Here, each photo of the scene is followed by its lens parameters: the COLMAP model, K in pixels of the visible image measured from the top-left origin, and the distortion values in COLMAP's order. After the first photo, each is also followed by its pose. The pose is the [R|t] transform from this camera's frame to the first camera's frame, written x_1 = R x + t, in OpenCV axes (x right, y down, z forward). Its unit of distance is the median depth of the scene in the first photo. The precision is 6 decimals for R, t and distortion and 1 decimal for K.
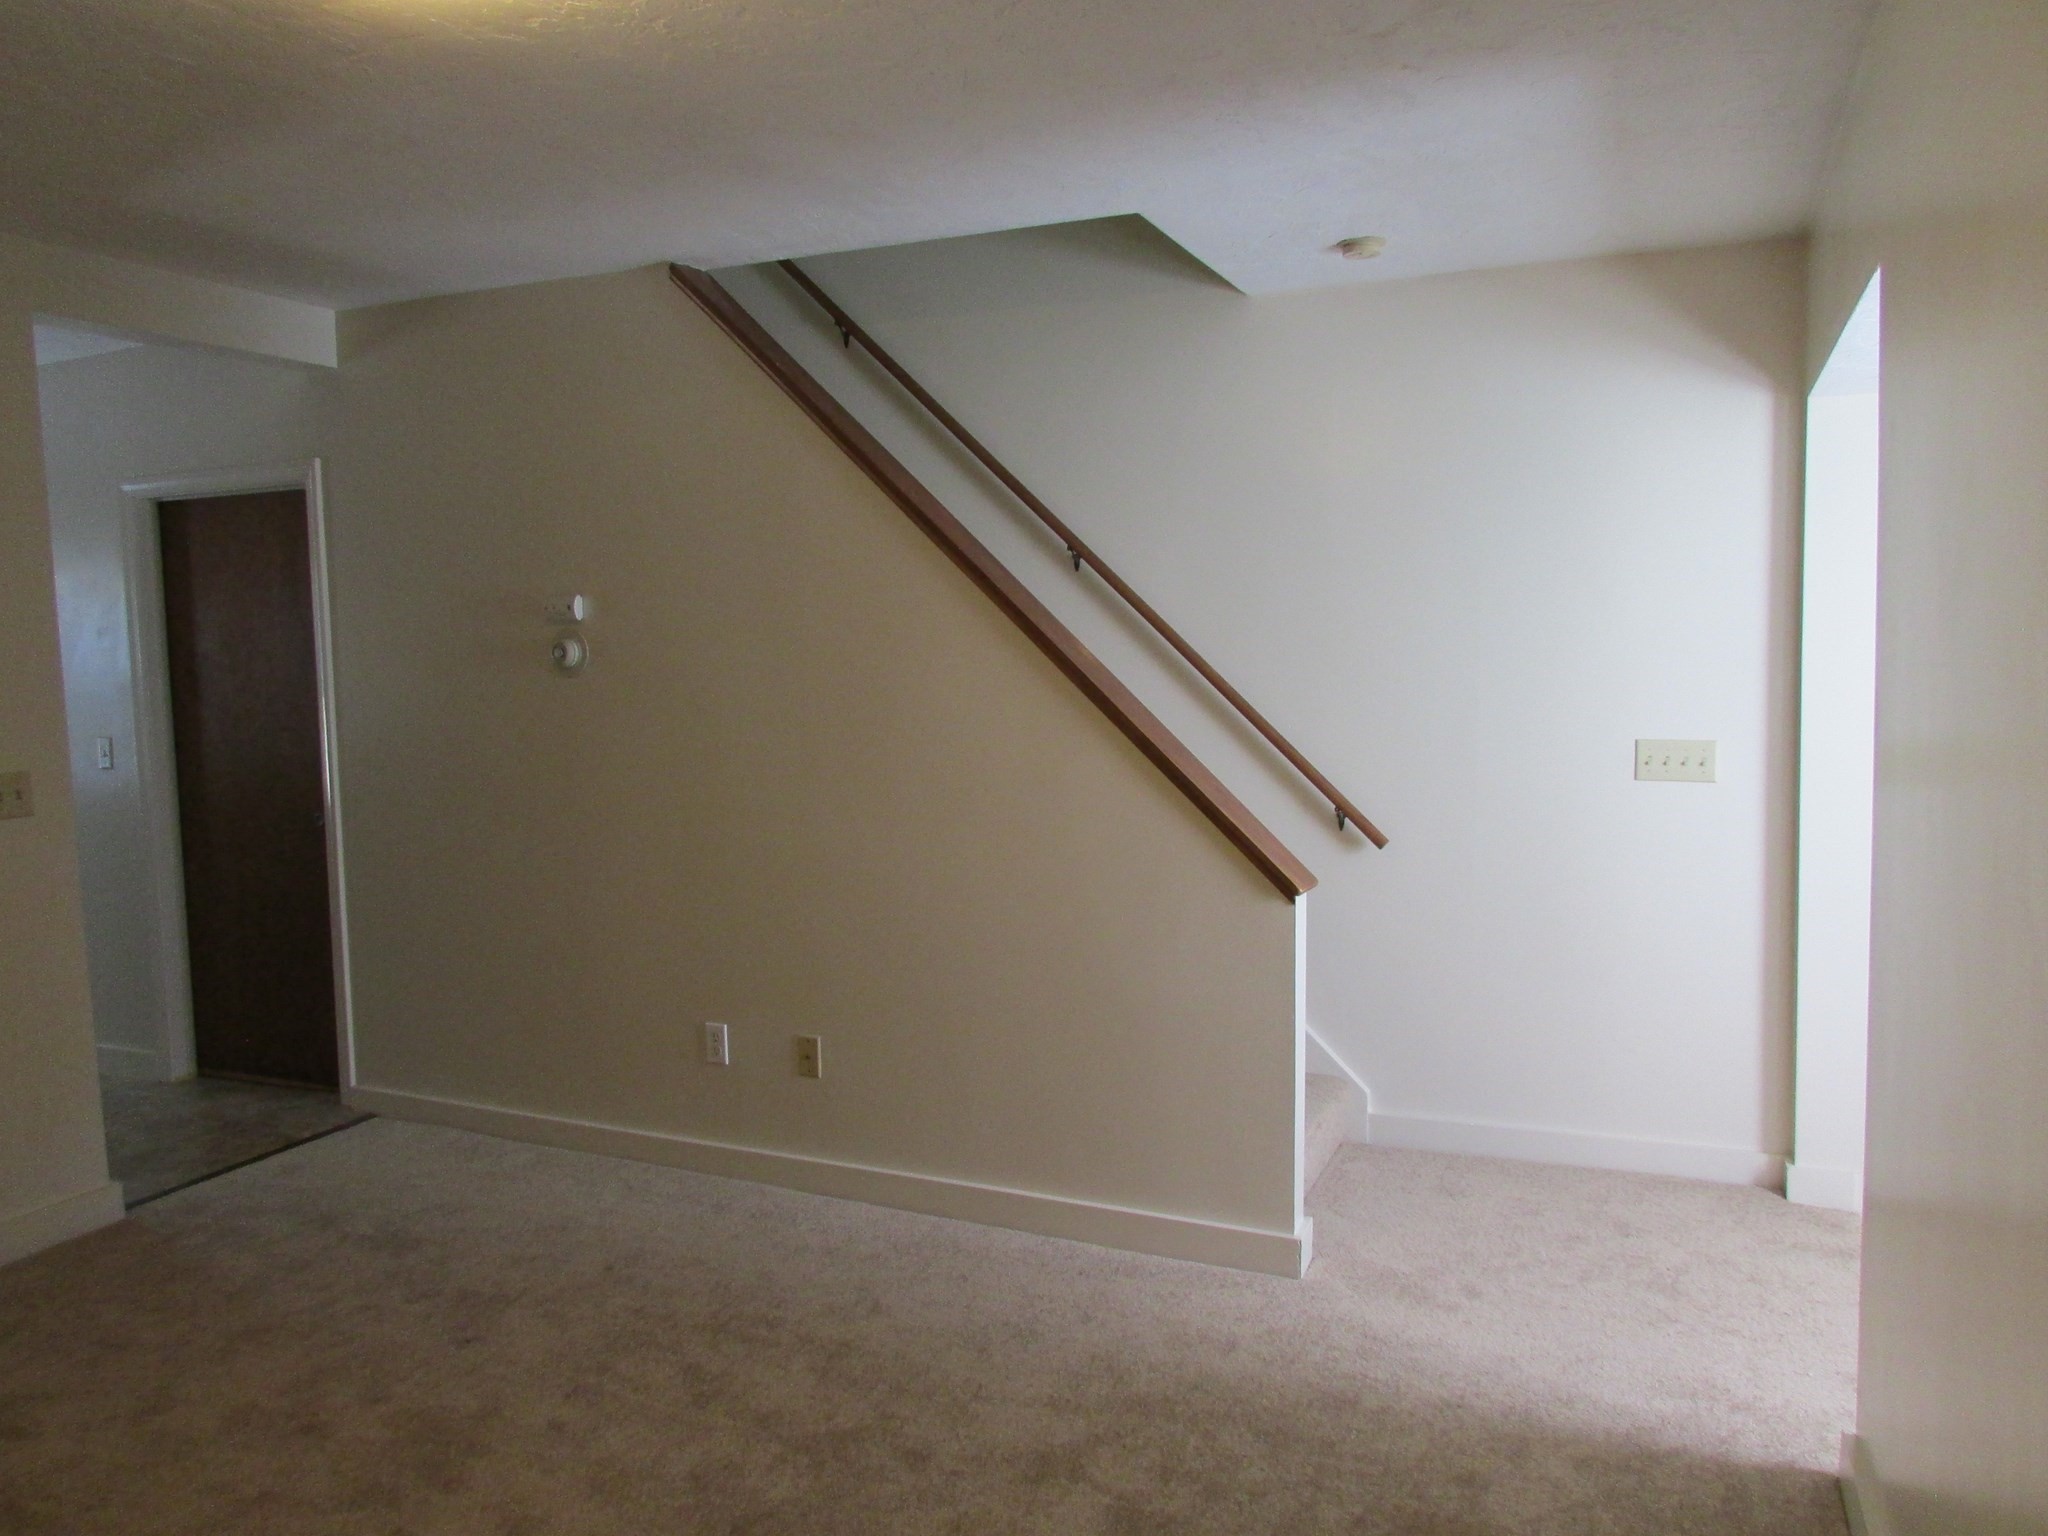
lens RADIAL K [[1469.8, 0, 976.0], [0, 1469.8, 771.4], [0, 0, 1]] dist [-0.027677, 0.005236]
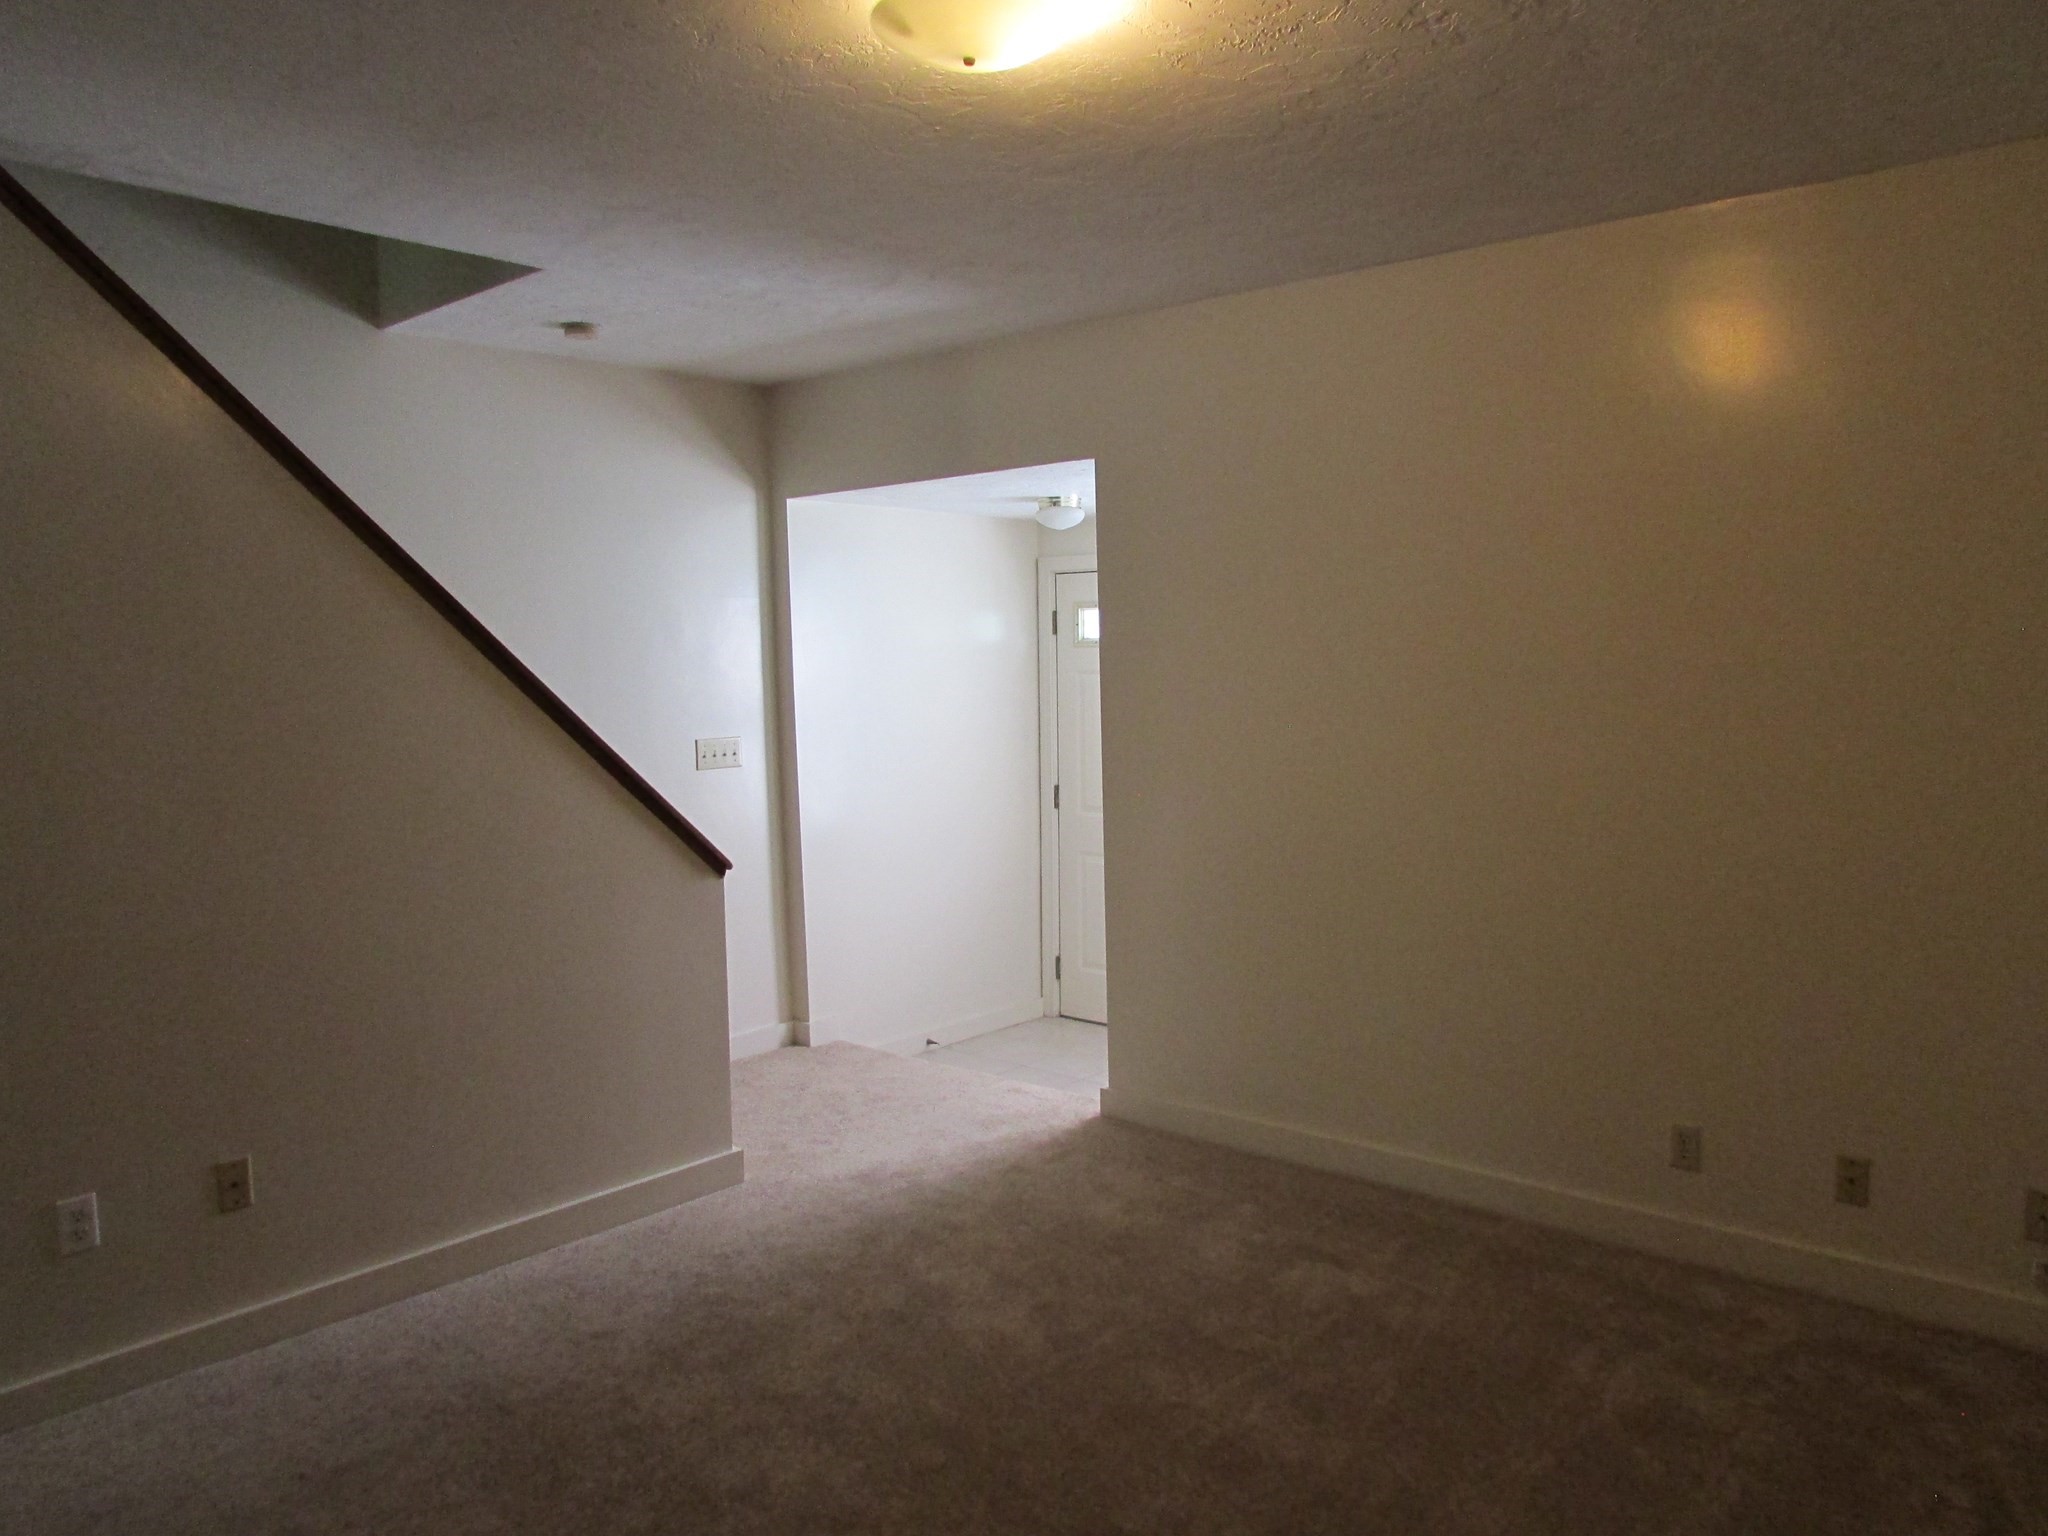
lens RADIAL K [[1470.8, 0, 1028.8], [0, 1470.8, 763.2], [0, 0, 1]] dist [-0.027108, 0.009413]
pose [[0.271601, -0.065958, 0.960147, -0.760989], [0.098115, 0.994348, 0.040553, -0.025689], [-0.957396, 0.083191, 0.276537, 0.348522]]
